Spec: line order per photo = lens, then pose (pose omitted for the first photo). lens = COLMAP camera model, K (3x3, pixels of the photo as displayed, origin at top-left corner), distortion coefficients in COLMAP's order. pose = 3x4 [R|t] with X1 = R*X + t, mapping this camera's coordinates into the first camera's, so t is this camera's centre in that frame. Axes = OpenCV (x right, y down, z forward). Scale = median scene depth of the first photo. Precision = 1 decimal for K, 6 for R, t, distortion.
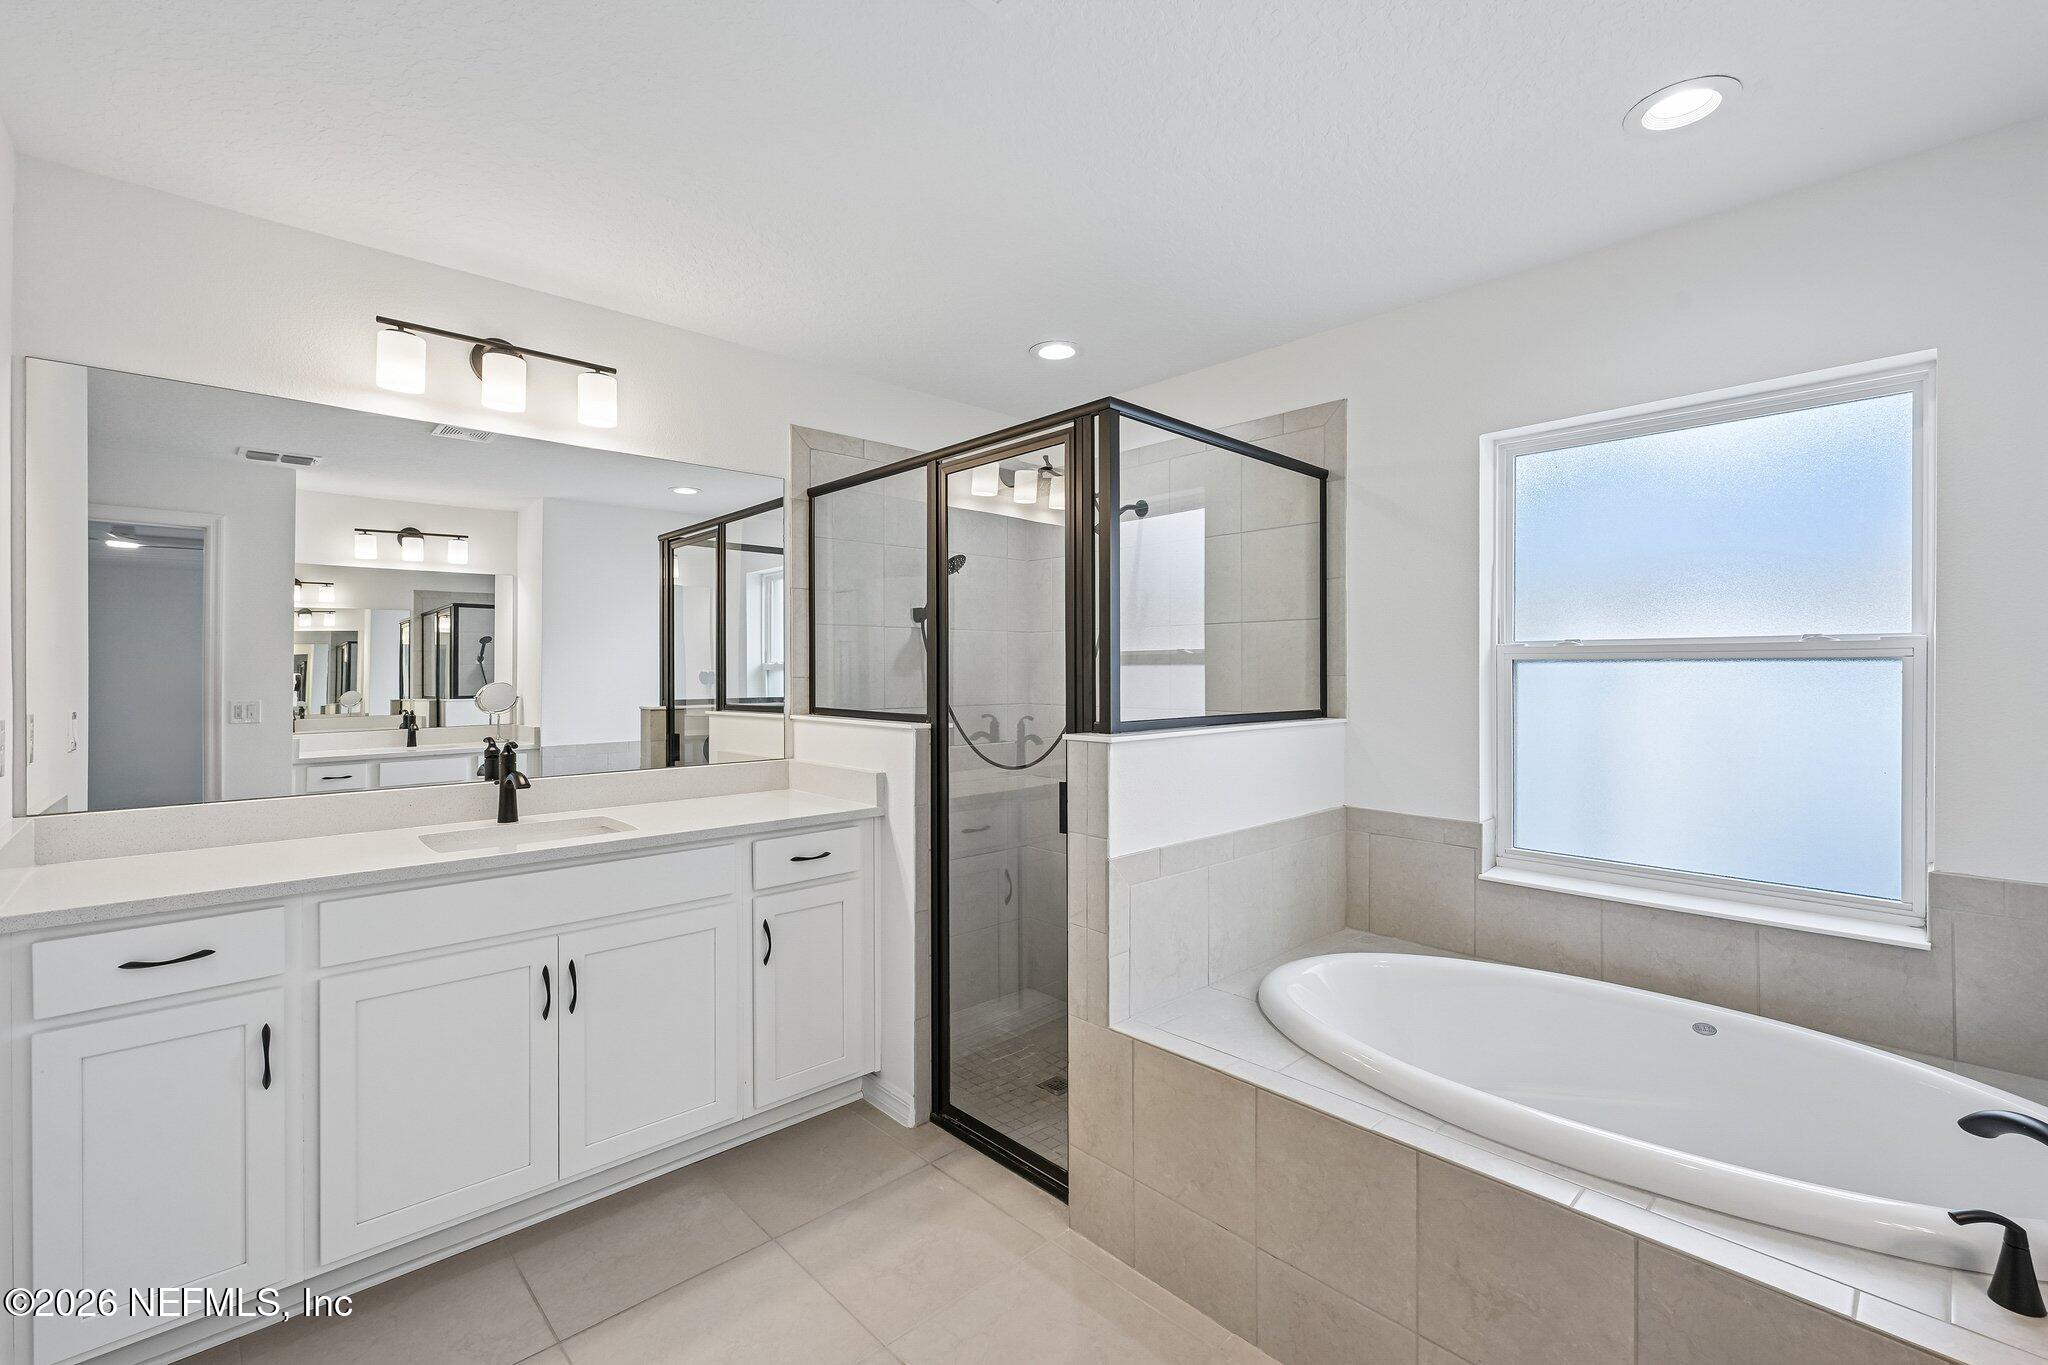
lens RADIAL K [[868.8, 0, 1024.0], [0, 868.8, 682.5], [0, 0, 1]] dist [0.000133, -0.000080]
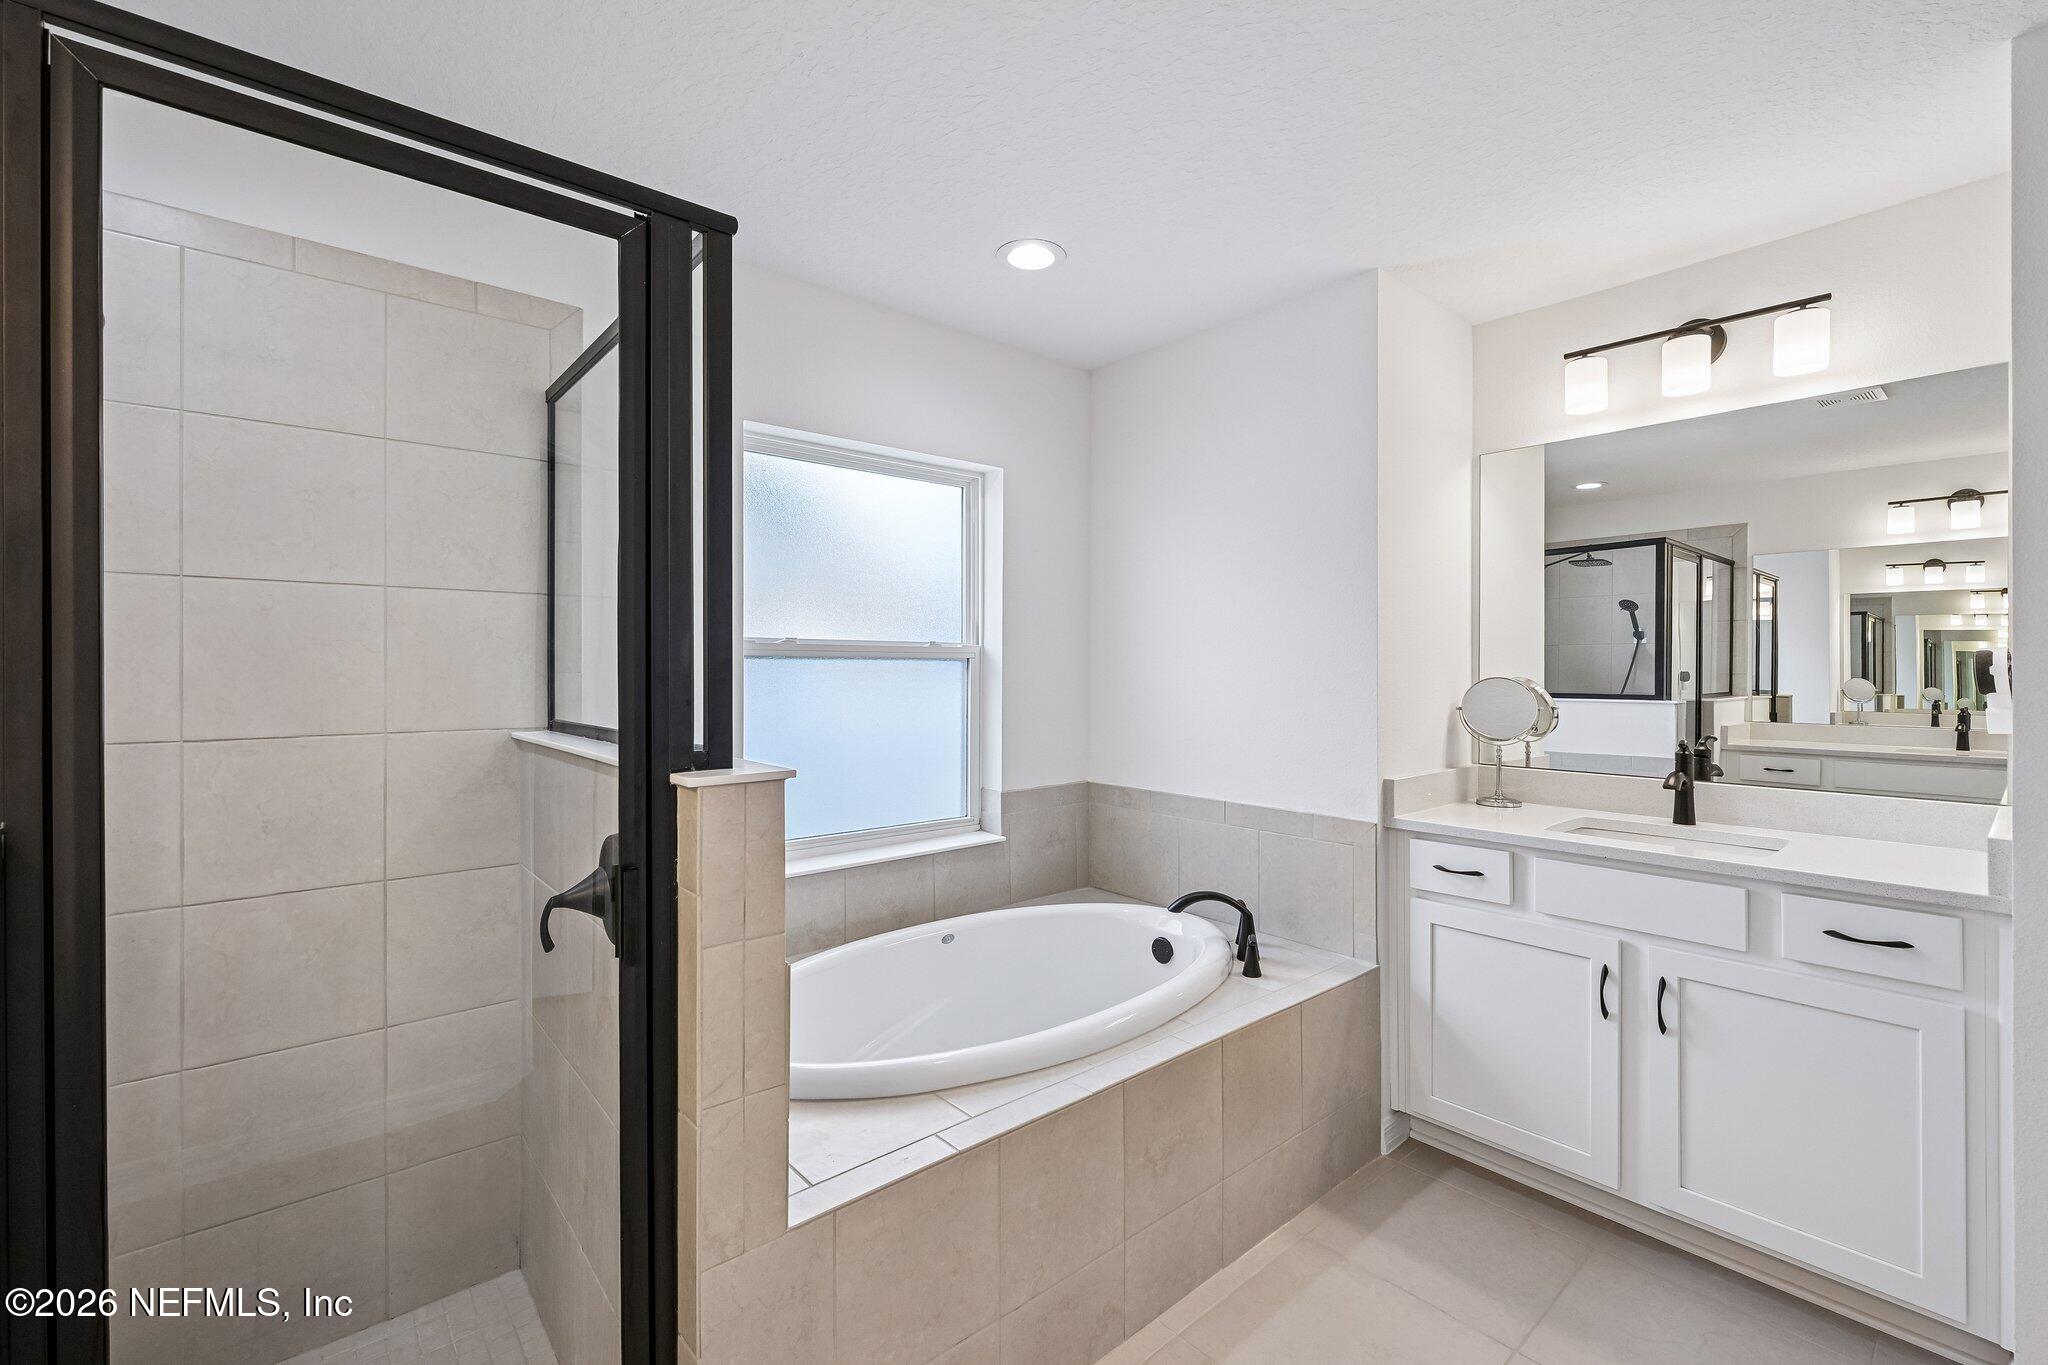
lens RADIAL K [[883.6, 0, 1032.7], [0, 883.6, 674.9], [0, 0, 1]] dist [-0.002054, -0.000131]
pose [[0.038261, -0.005657, 0.999252, -0.417990], [0.012531, 0.999908, 0.005181, -0.005374], [-0.999189, 0.012324, 0.038328, 0.620333]]
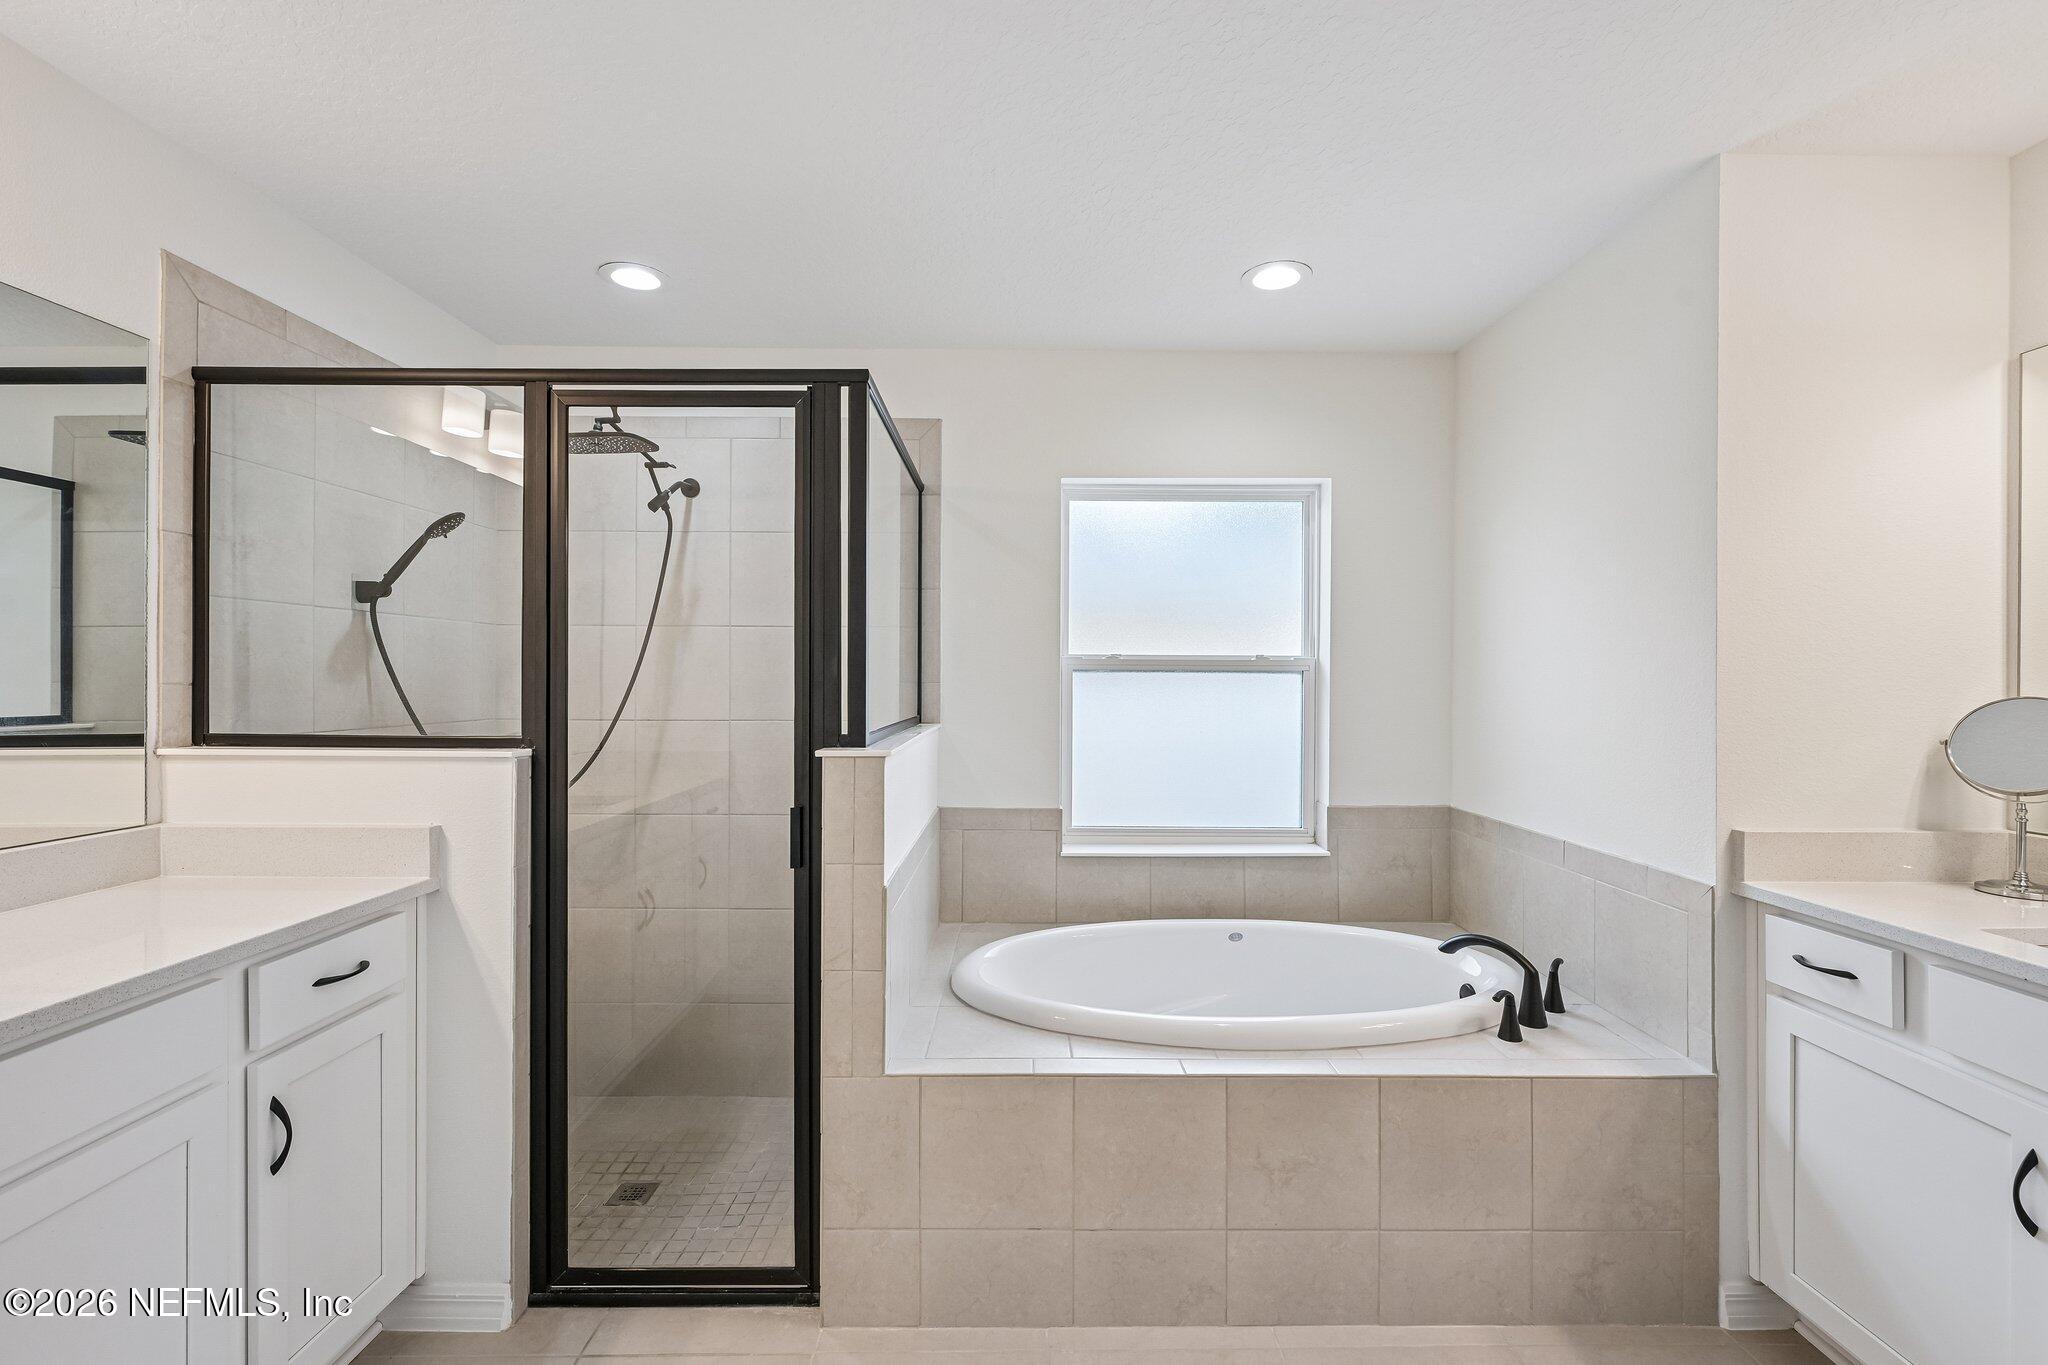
lens RADIAL K [[885.8, 0, 1020.9], [0, 885.8, 686.0], [0, 0, 1]] dist [-0.001458, -0.000661]
pose [[0.684049, -0.001048, 0.729435, -0.369374], [0.004208, 0.999988, -0.002509, -0.000593], [-0.729424, 0.004786, 0.684046, 0.212517]]
